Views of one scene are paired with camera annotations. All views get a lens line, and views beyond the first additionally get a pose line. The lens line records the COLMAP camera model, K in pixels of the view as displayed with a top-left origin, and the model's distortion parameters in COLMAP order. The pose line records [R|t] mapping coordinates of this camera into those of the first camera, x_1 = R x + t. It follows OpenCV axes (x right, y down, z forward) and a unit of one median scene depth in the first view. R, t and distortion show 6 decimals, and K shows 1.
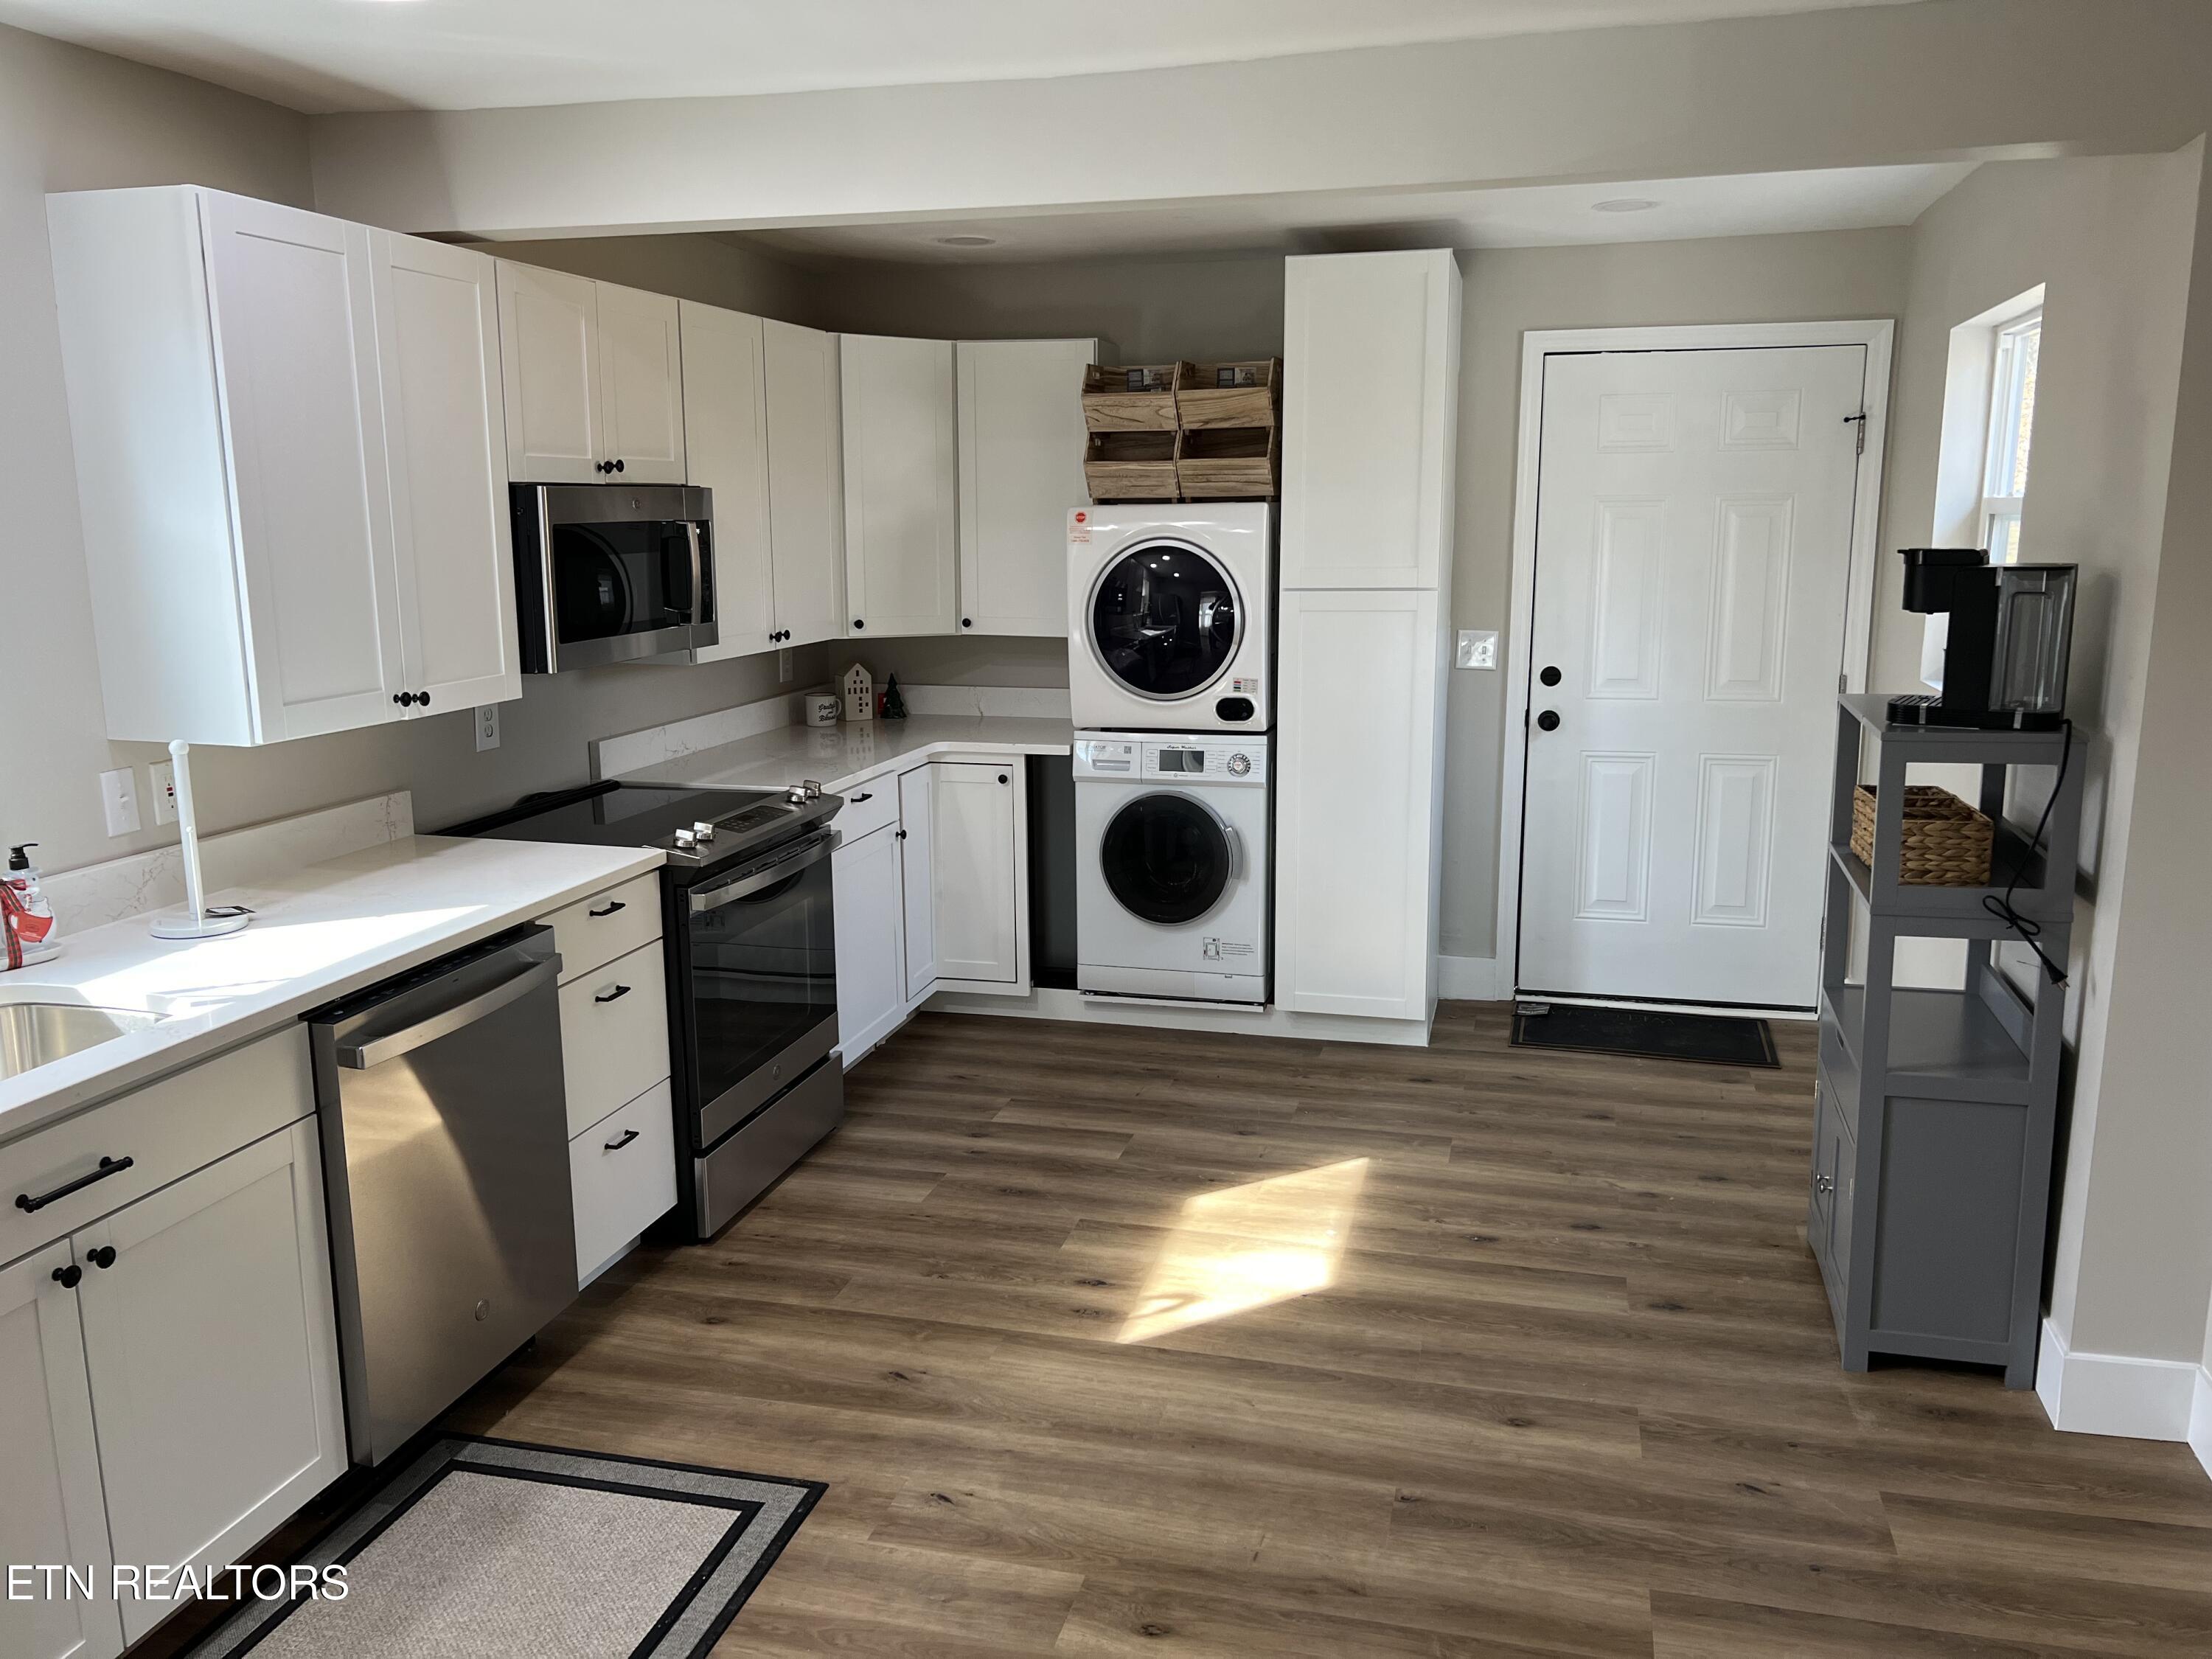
lens RADIAL K [[1657.1, 0, 1114.8], [0, 1657.1, 853.8], [0, 0, 1]] dist [0.040925, -0.028059]
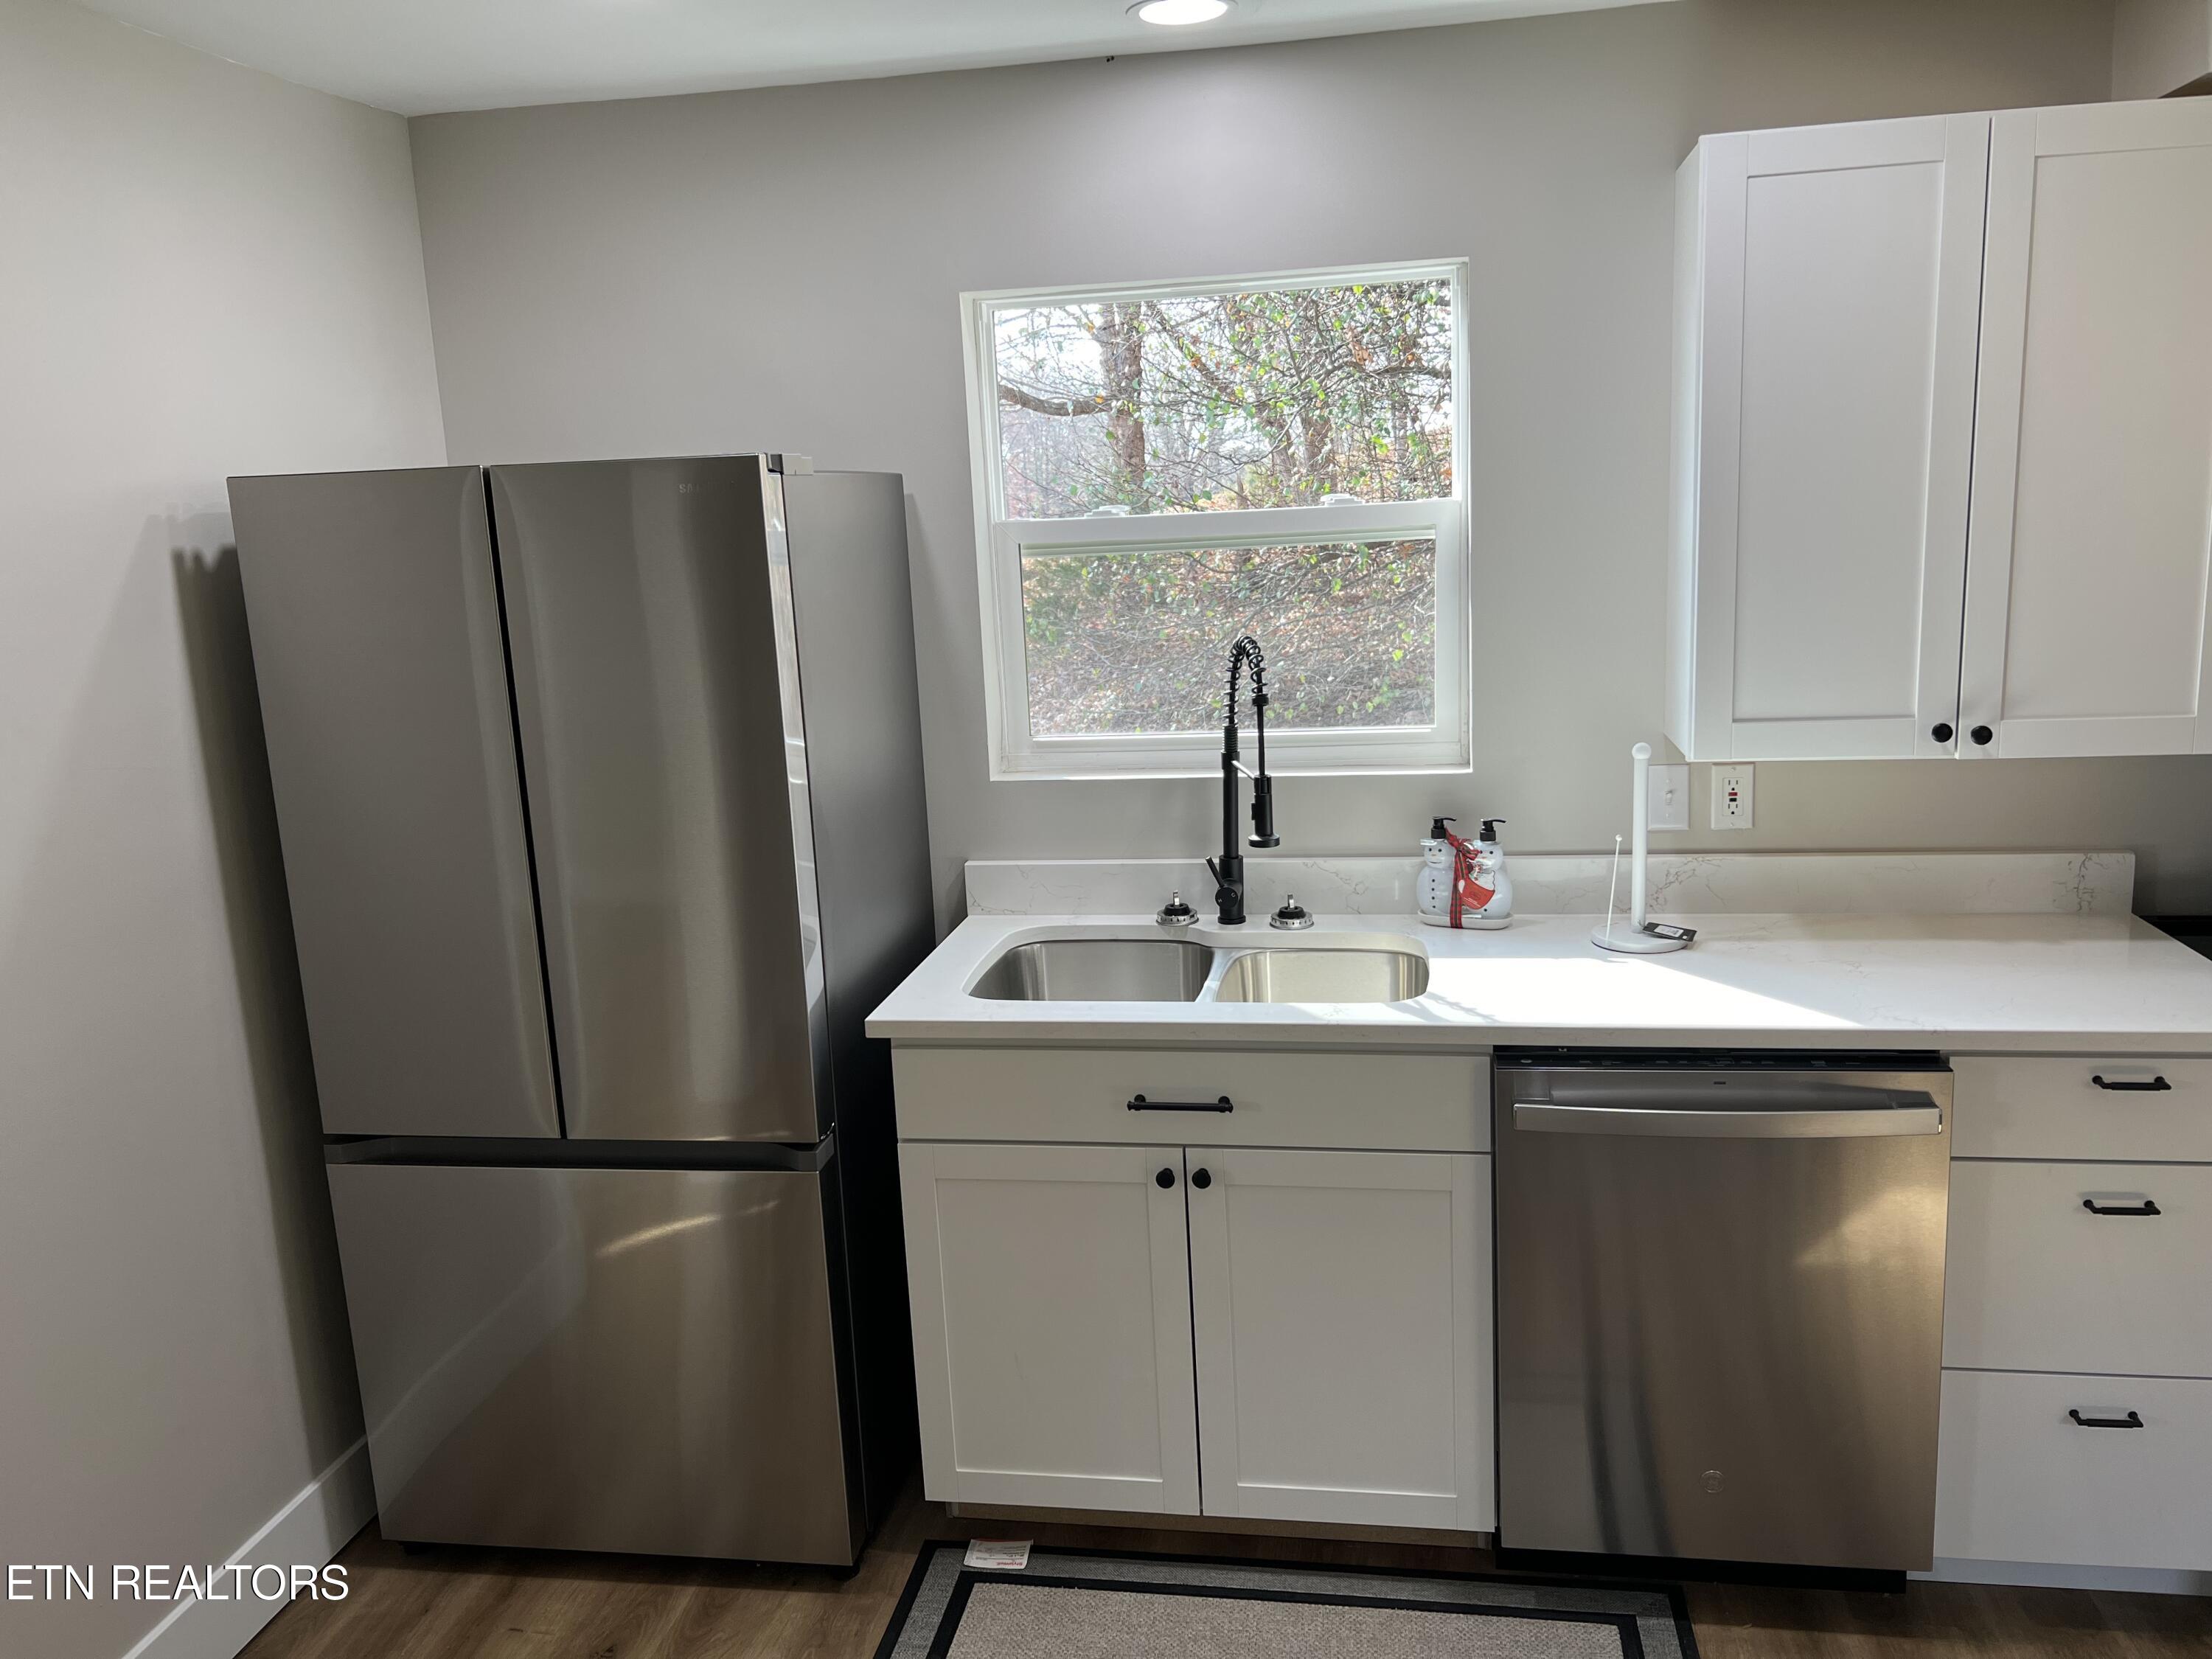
lens RADIAL K [[1657.1, 0, 1105.0], [0, 1657.1, 827.1], [0, 0, 1]] dist [0.040925, -0.028059]
pose [[0.089426, 0.188768, -0.977942, 0.329018], [-0.162669, 0.971460, 0.172642, -0.128387], [0.982620, 0.143642, 0.117580, 0.563680]]
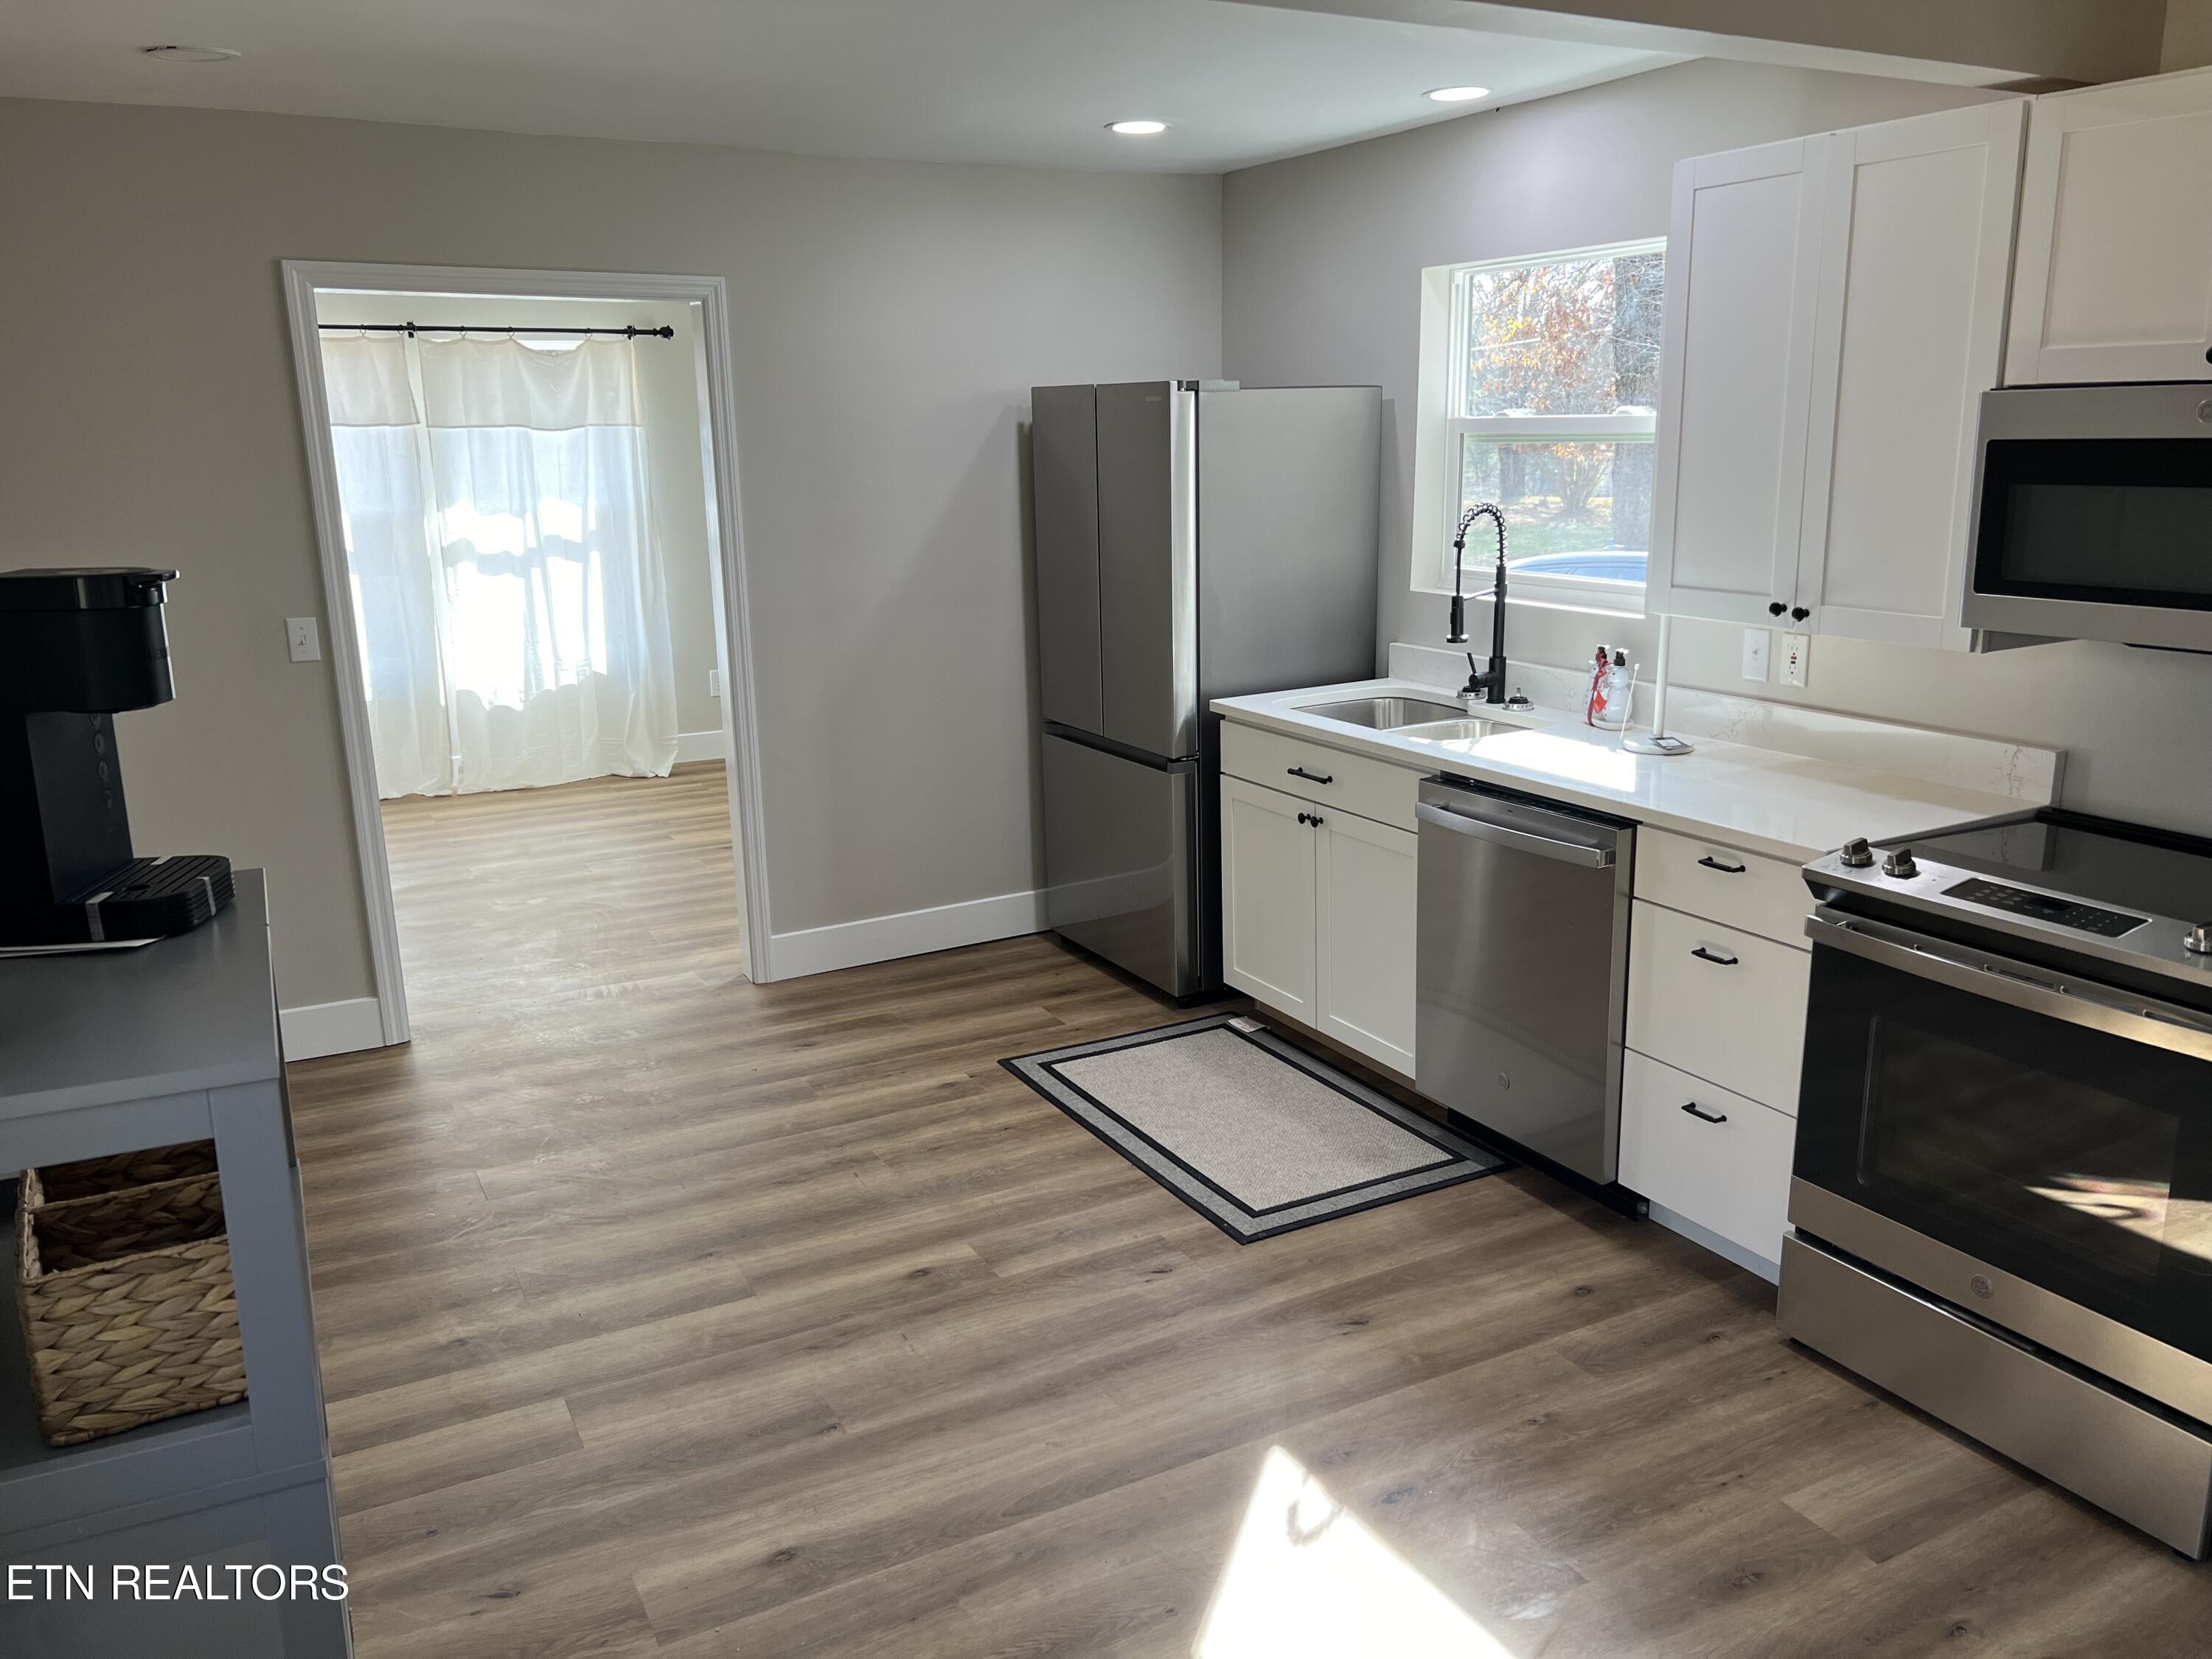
lens RADIAL K [[1657.1, 0, 1106.2], [0, 1657.1, 838.4], [0, 0, 1]] dist [0.040925, -0.028059]
pose [[-0.726478, 0.183454, -0.662249, 0.612094], [-0.123241, 0.913301, 0.388193, -0.329894], [0.676048, 0.363630, -0.640884, 1.515777]]
